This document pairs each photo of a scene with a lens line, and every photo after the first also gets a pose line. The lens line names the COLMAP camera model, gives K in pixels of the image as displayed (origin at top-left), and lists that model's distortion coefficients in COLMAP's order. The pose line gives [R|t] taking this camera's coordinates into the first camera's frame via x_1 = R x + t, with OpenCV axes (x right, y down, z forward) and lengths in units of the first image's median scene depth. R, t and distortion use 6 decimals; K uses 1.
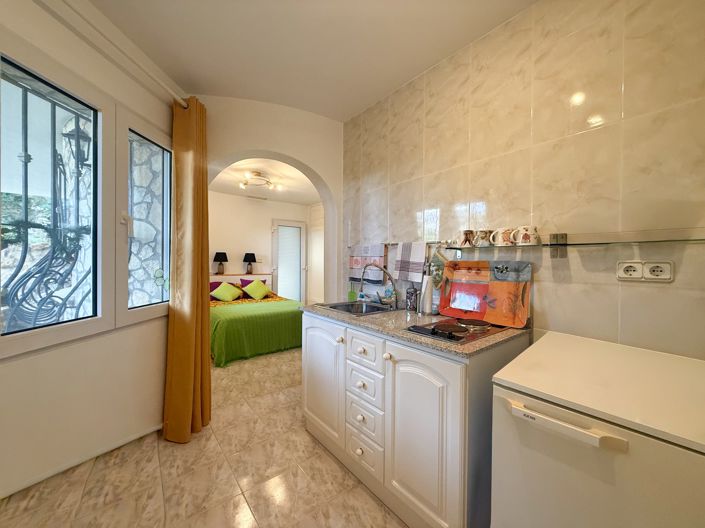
lens RADIAL K [[280.7, 0, 352.4], [0, 280.7, 268.3], [0, 0, 1]] dist [-0.007293, 0.000593]
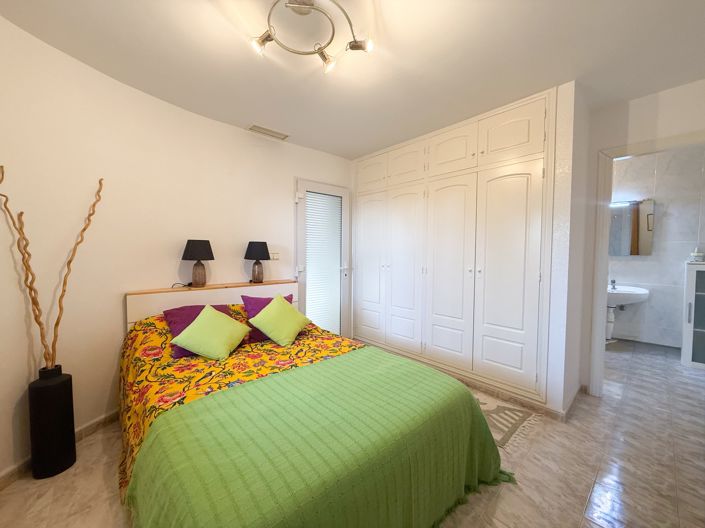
lens RADIAL K [[280.7, 0, 351.8], [0, 280.7, 261.2], [0, 0, 1]] dist [-0.007293, 0.000593]
pose [[0.997812, -0.006676, 0.065771, -0.232806], [0.005889, 0.999909, 0.012164, -0.024345], [-0.065846, -0.011750, 0.997761, 0.491194]]
